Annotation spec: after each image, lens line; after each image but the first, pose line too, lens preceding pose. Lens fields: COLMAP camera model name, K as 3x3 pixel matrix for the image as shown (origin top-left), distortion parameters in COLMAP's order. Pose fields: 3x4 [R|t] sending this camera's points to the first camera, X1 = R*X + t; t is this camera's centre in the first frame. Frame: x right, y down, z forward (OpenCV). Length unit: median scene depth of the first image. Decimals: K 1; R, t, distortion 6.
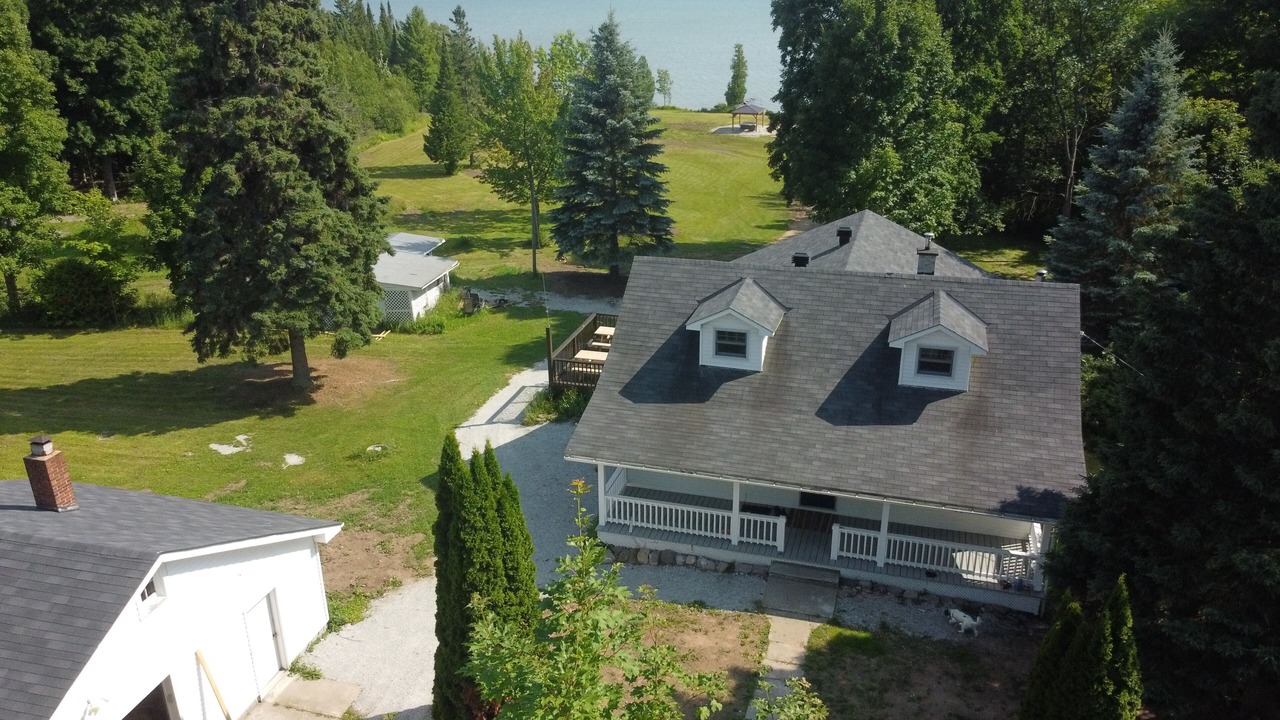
lens RADIAL K [[979.5, 0, 637.9], [0, 979.5, 364.8], [0, 0, 1]] dist [-0.007326, 0.004945]
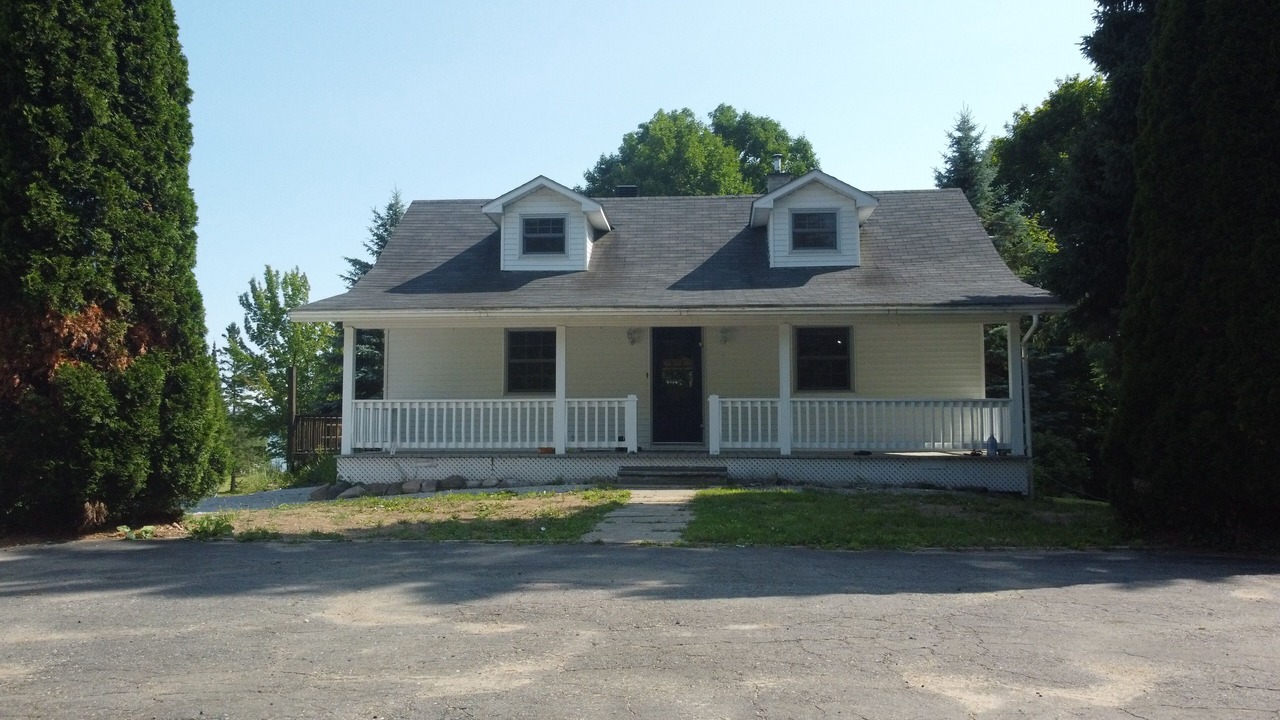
lens RADIAL K [[979.5, 0, 639.9], [0, 979.5, 357.5], [0, 0, 1]] dist [-0.007326, 0.004945]
pose [[0.977858, 0.028328, 0.207341, 0.015991], [0.074509, 0.878738, -0.471453, 0.431988], [-0.195554, 0.476463, 0.857171, 0.415808]]
